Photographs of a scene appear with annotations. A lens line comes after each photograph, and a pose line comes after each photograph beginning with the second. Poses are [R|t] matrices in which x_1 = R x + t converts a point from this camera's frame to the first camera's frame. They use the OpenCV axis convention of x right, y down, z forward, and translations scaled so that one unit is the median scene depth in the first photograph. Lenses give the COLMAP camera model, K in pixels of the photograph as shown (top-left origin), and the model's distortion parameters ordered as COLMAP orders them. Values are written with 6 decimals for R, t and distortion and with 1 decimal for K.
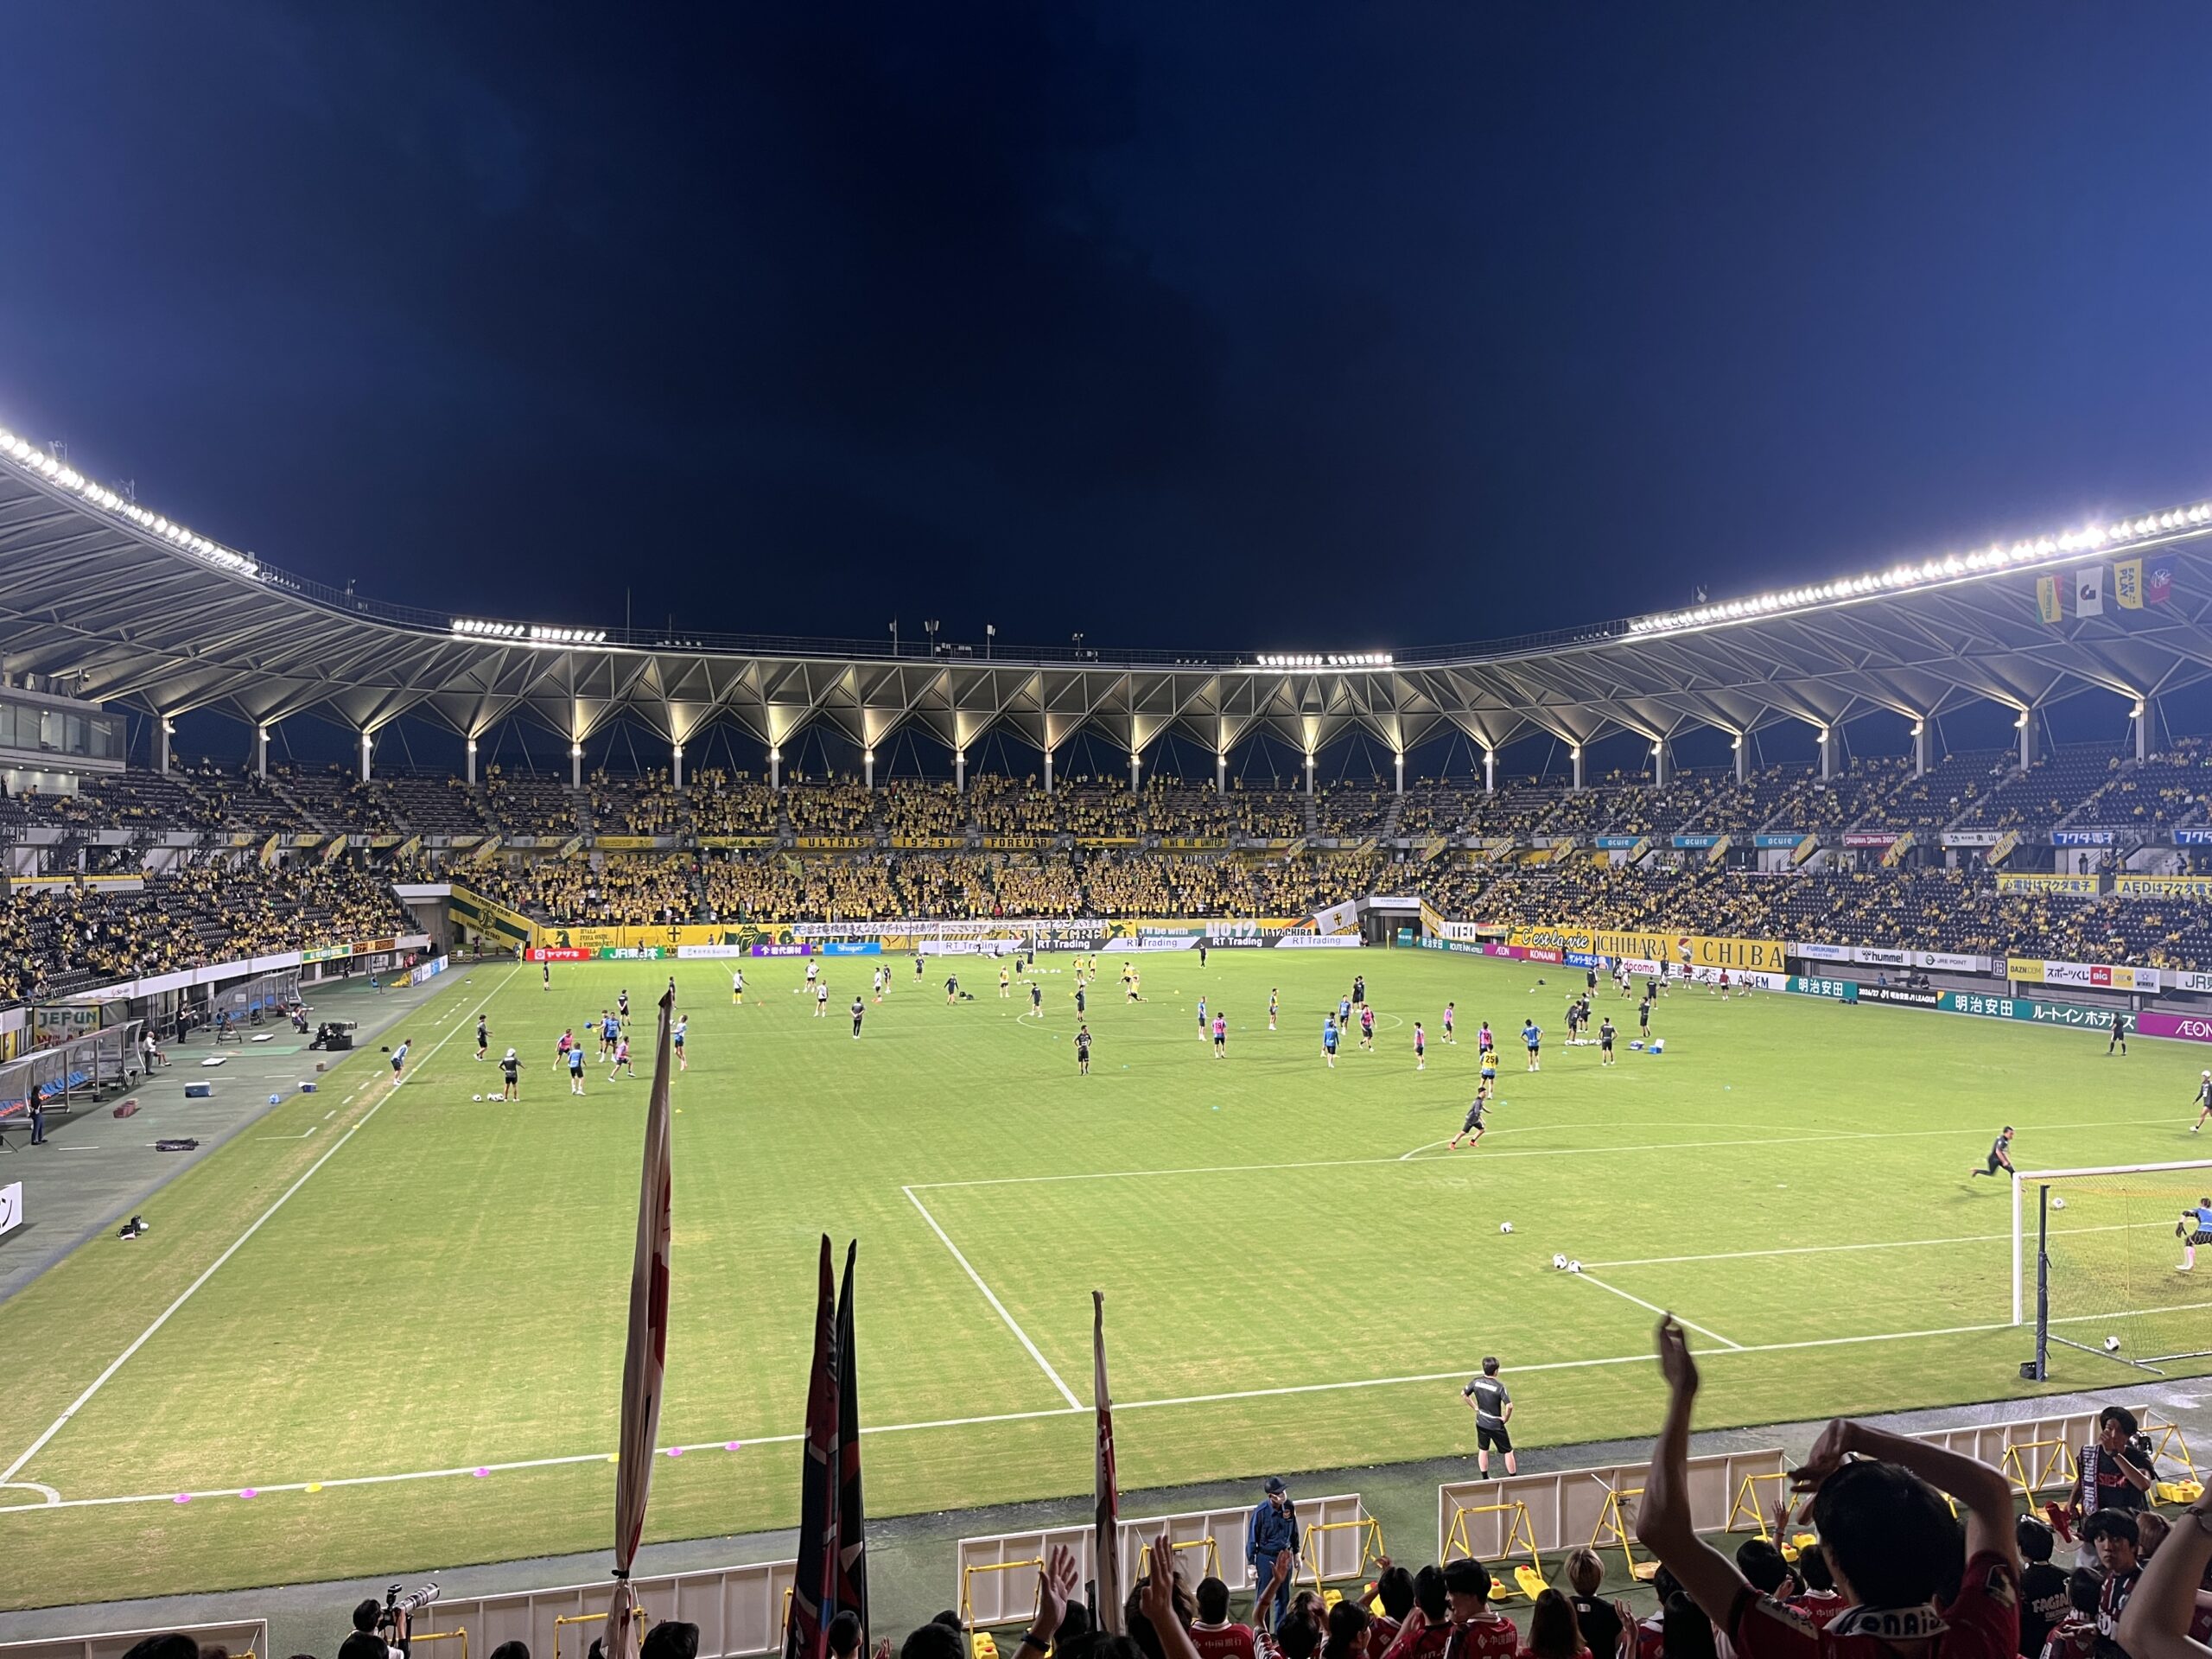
lens RADIAL K [[1684.7, 0, 1125.4], [0, 1684.7, 827.4], [0, 0, 1]] dist [0.059216, -0.080778]
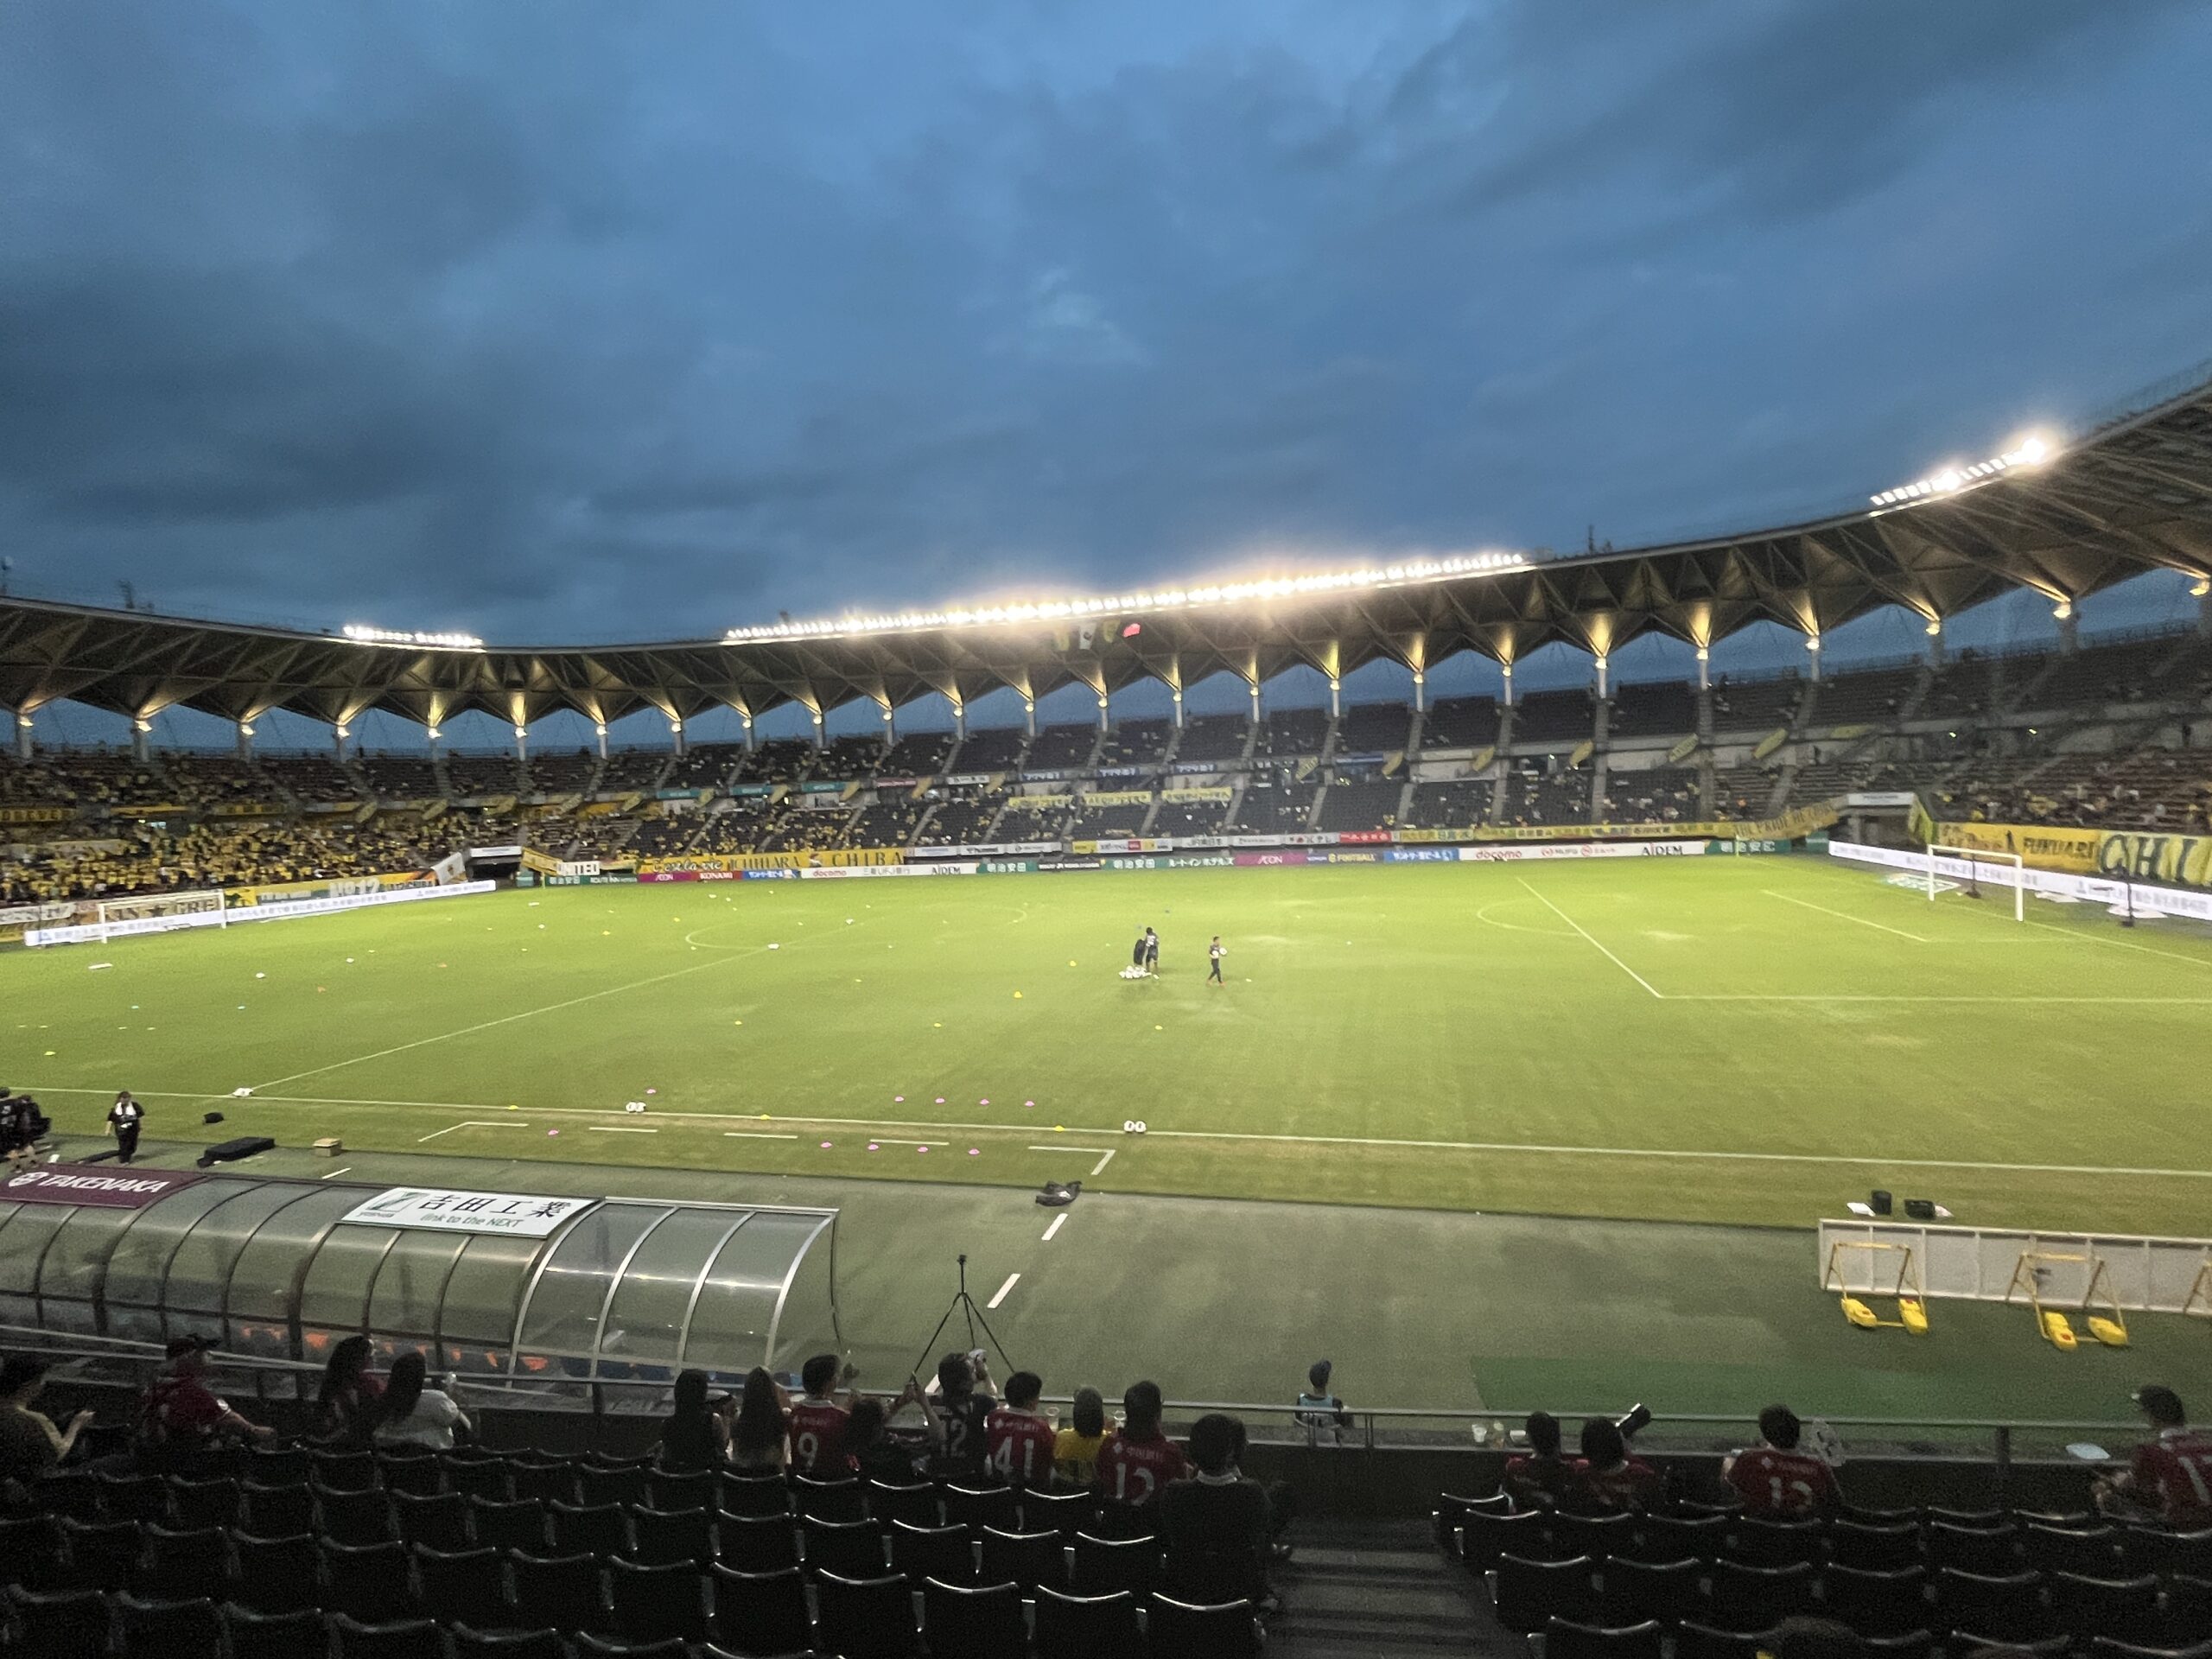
lens RADIAL K [[1088.8, 0, 1109.3], [0, 1088.8, 831.3], [0, 0, 1]] dist [0.000287, 0.000788]
pose [[0.520909, -0.054180, 0.851891, -0.305651], [0.032979, 0.998516, 0.043340, 0.013709], [-0.852975, 0.005518, 0.521923, 0.282484]]
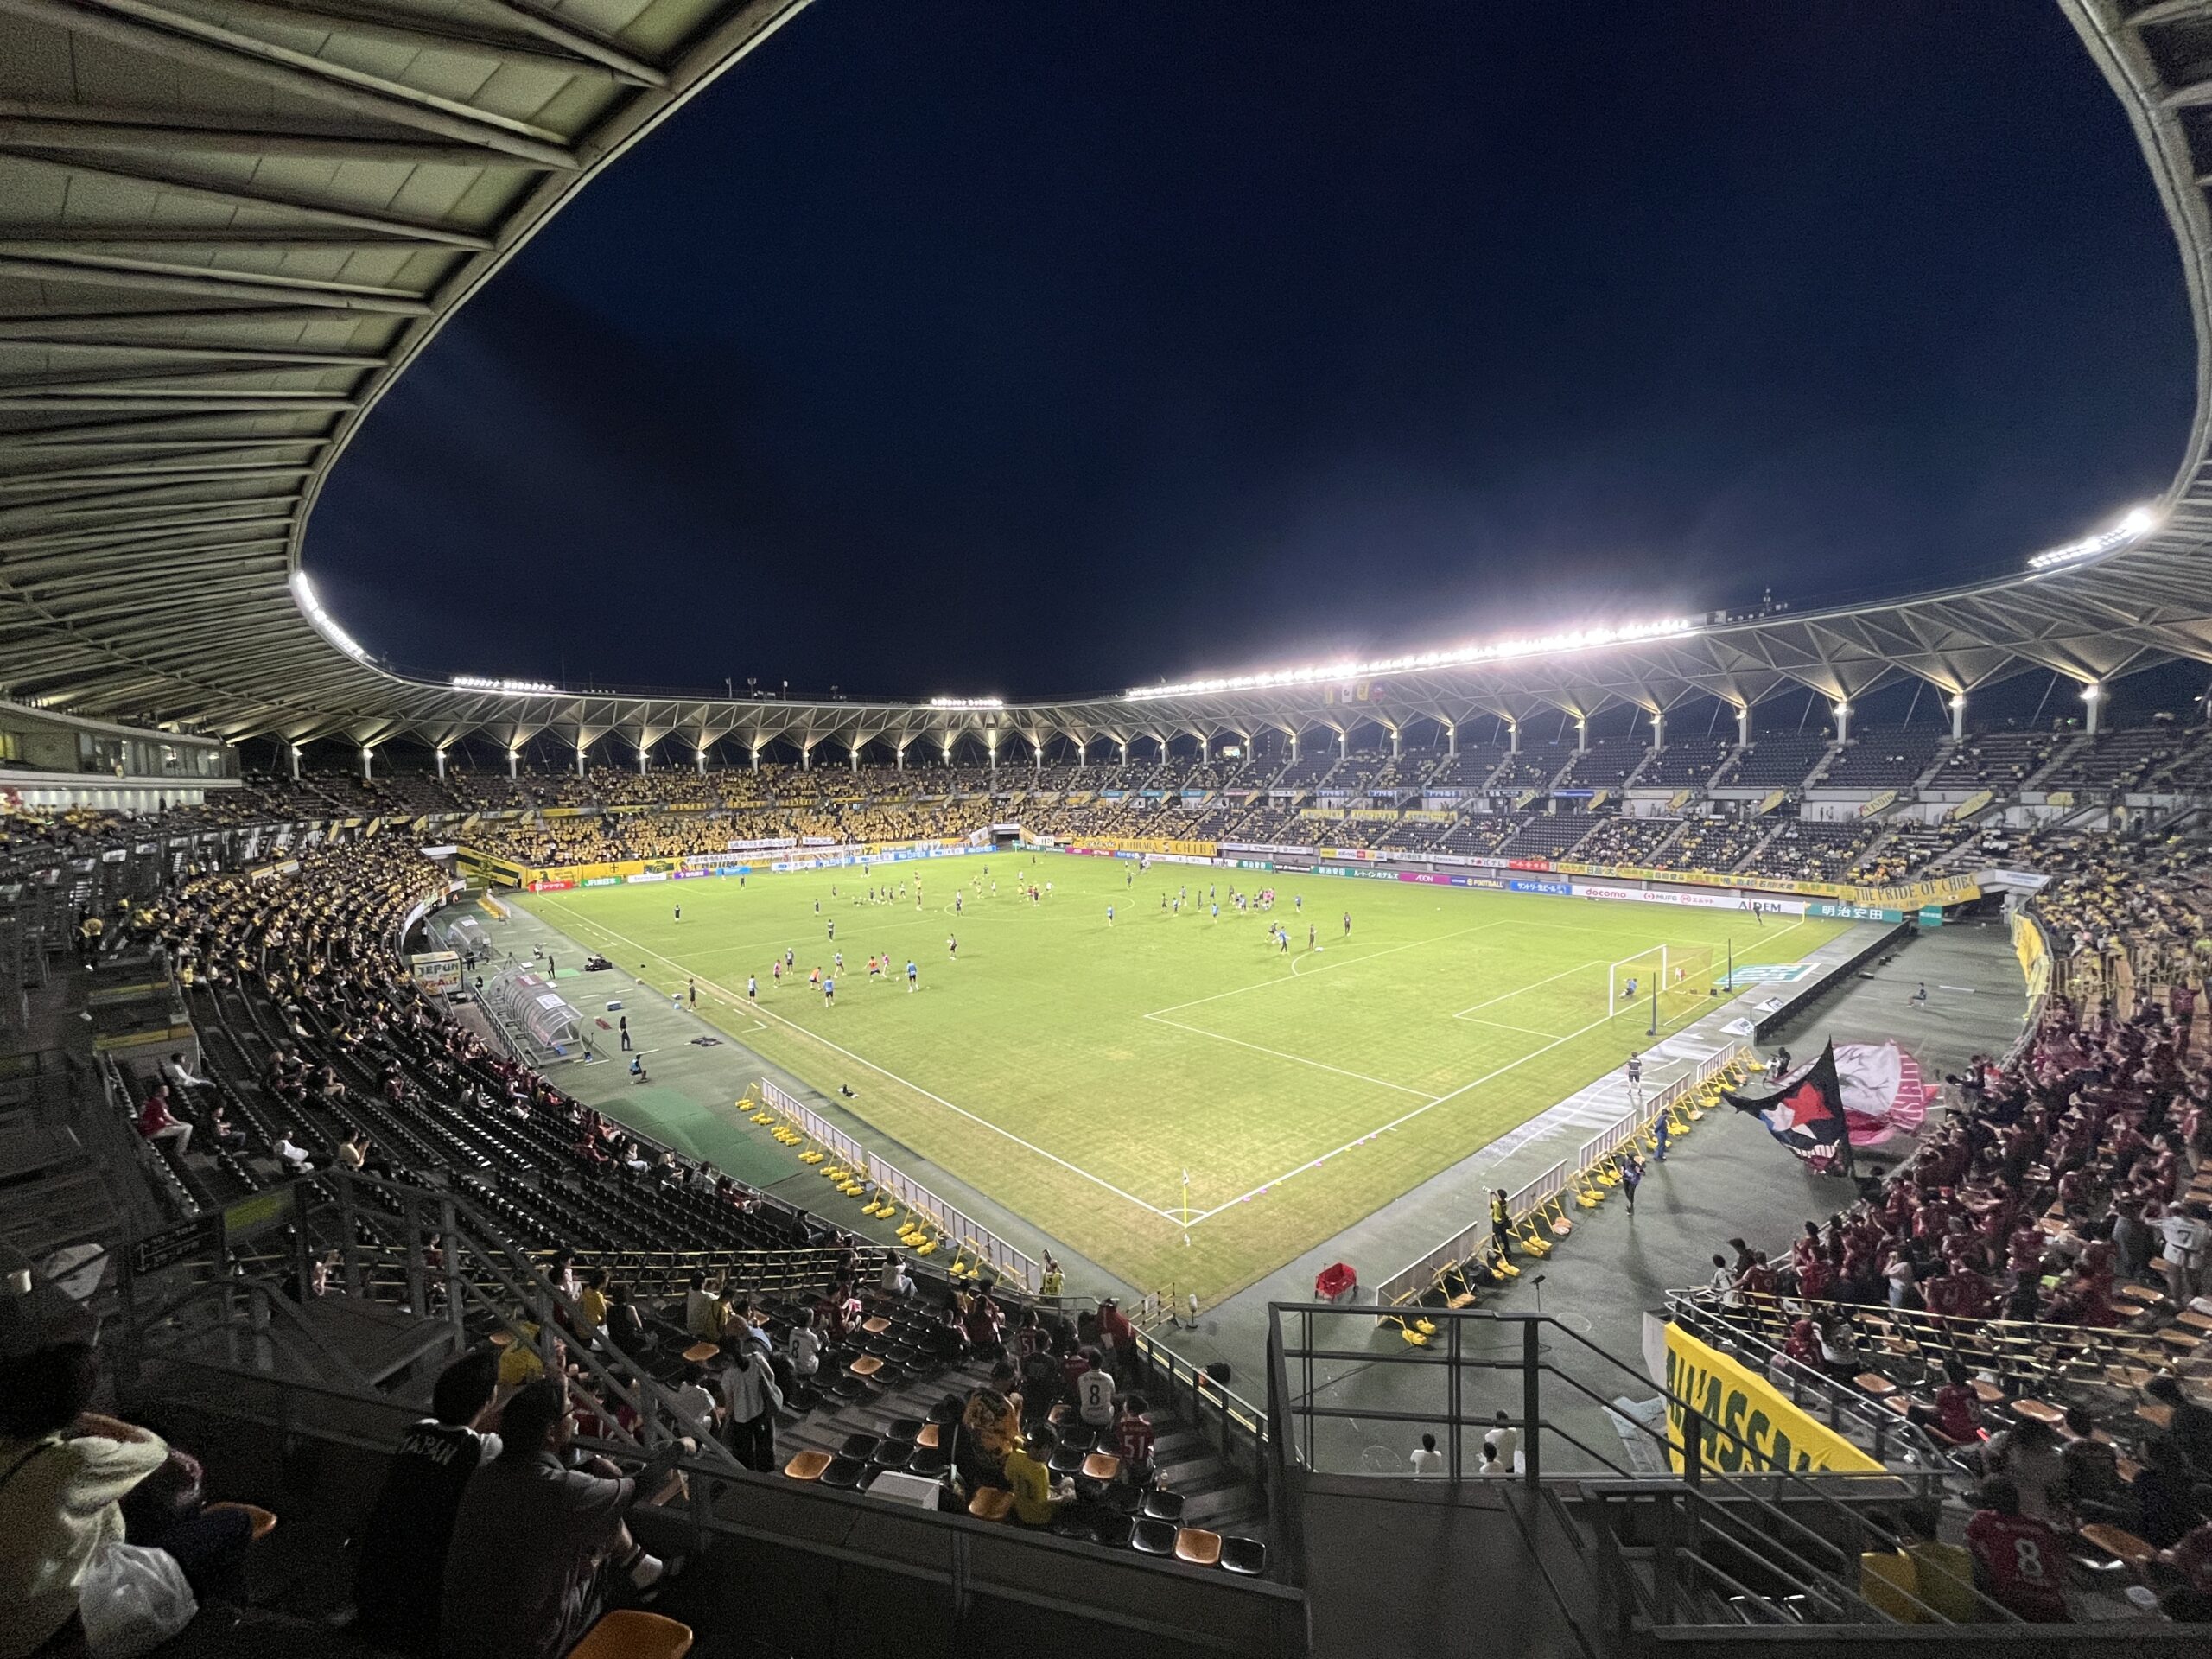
lens RADIAL K [[896.5, 0, 1106.4], [0, 896.5, 833.9], [0, 0, 1]] dist [-0.004237, 0.000719]
pose [[0.909876, -0.048201, 0.412071, -0.195175], [0.016381, 0.996627, 0.080408, -0.035224], [-0.414557, -0.066411, 0.907597, -0.004397]]
